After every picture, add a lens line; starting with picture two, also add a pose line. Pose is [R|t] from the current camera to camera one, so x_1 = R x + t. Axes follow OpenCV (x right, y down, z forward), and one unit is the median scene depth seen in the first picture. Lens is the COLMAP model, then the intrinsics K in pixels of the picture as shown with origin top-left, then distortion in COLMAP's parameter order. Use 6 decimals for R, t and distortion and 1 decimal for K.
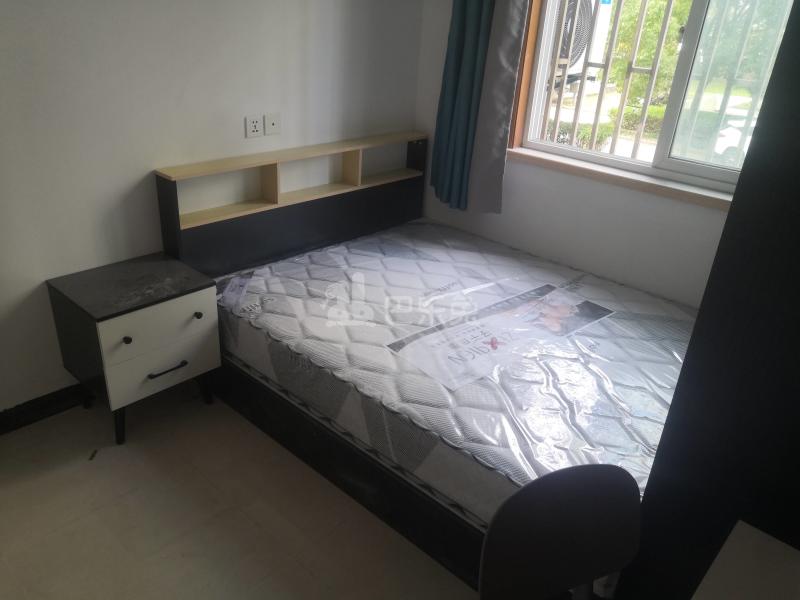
lens RADIAL K [[610.5, 0, 397.4], [0, 610.5, 300.7], [0, 0, 1]] dist [-0.000242, 0.022104]
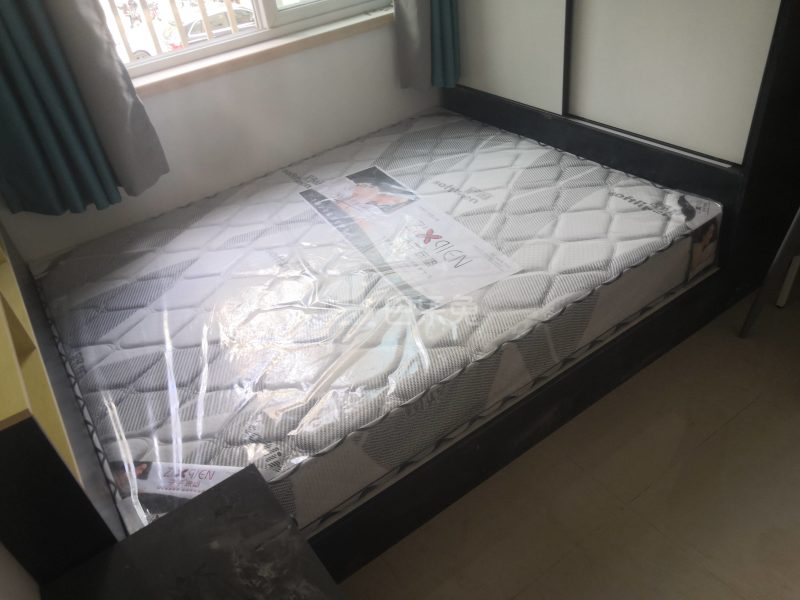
lens RADIAL K [[610.5, 0, 396.5], [0, 610.5, 299.5], [0, 0, 1]] dist [-0.000242, 0.022104]
pose [[0.222824, -0.655859, 0.721248, -0.494063], [0.552380, 0.694560, 0.460937, -0.268992], [-0.803260, 0.295695, 0.517048, 0.522913]]
